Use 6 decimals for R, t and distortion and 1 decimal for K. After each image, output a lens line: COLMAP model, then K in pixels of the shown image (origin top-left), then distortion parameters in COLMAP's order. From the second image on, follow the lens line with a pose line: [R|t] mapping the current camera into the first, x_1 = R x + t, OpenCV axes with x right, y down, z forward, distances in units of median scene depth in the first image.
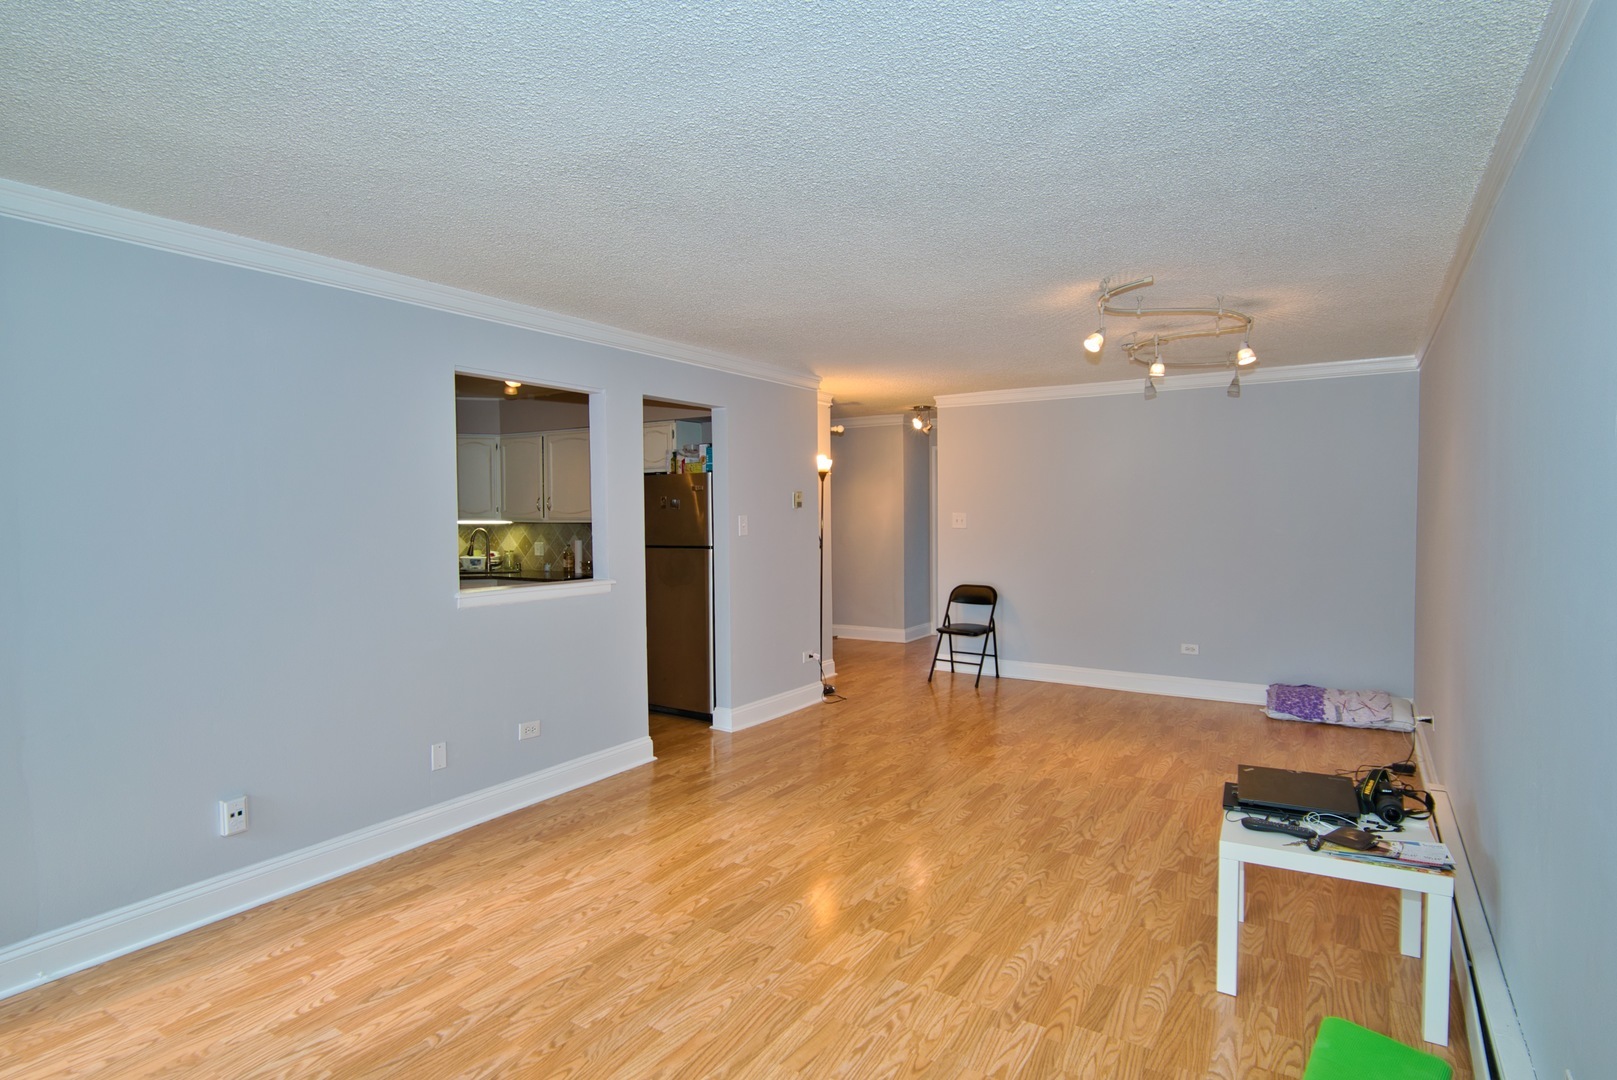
lens RADIAL K [[842.4, 0, 805.8], [0, 842.4, 509.8], [0, 0, 1]] dist [0.000997, 0.000173]
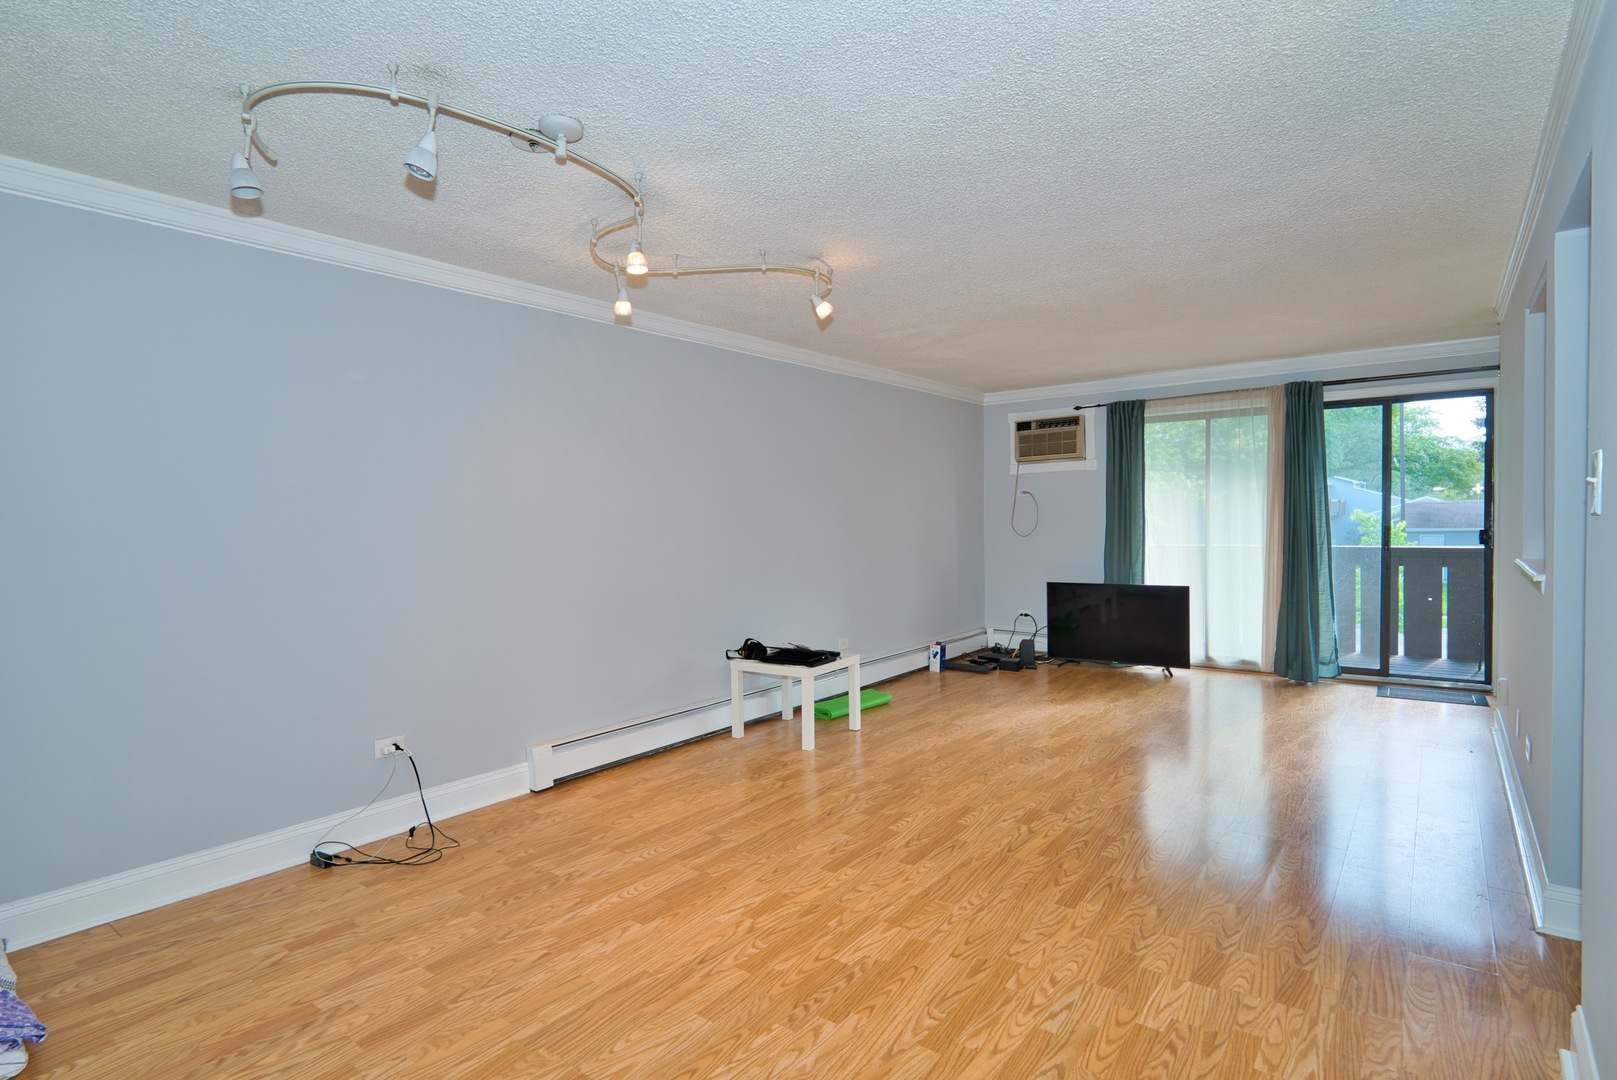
lens RADIAL K [[827.3, 0, 808.5], [0, 827.3, 540.0], [0, 0, 1]] dist [-0.002623, 0.000235]
pose [[-0.996591, 0.019287, 0.080215, 0.256618], [0.021363, 0.999457, 0.025095, 0.034302], [-0.079688, 0.026723, -0.996462, 1.732154]]
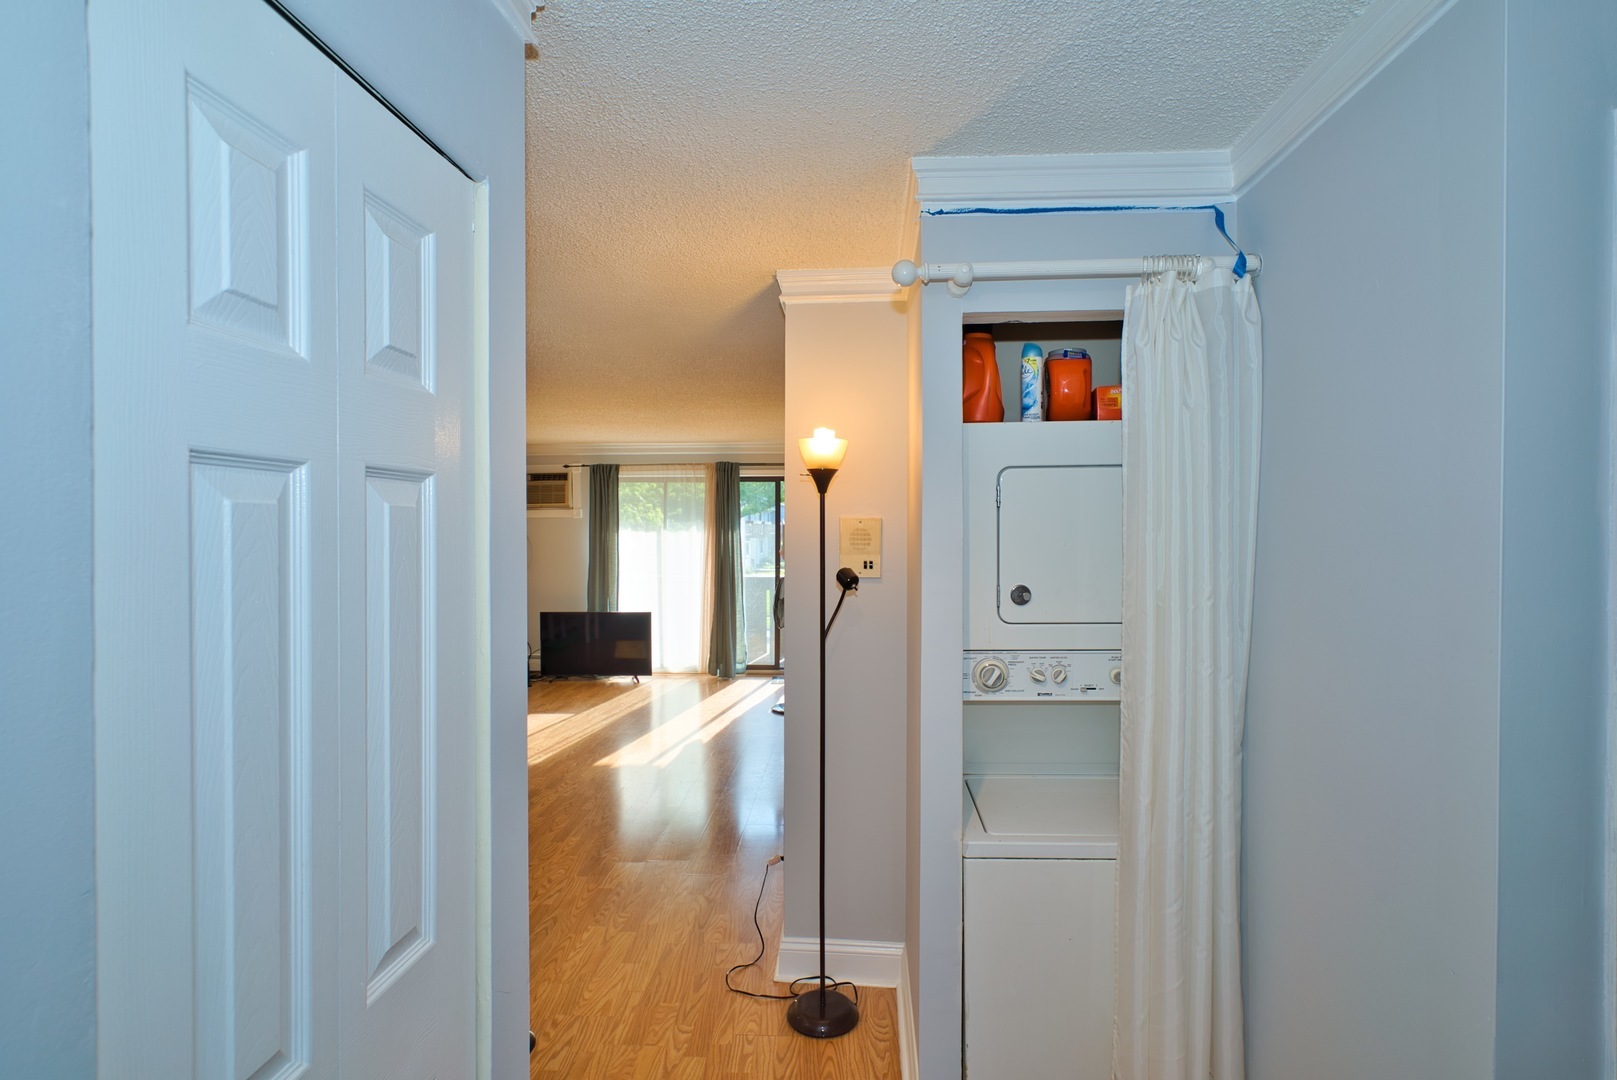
lens RADIAL K [[827.3, 0, 808.5], [0, 827.3, 540.0], [0, 0, 1]] dist [-0.002623, 0.000235]
pose [[-0.868123, 0.012350, -0.496196, 0.330974], [0.006130, 0.999881, 0.014162, -0.022387], [0.496312, 0.009253, -0.868095, 2.050095]]
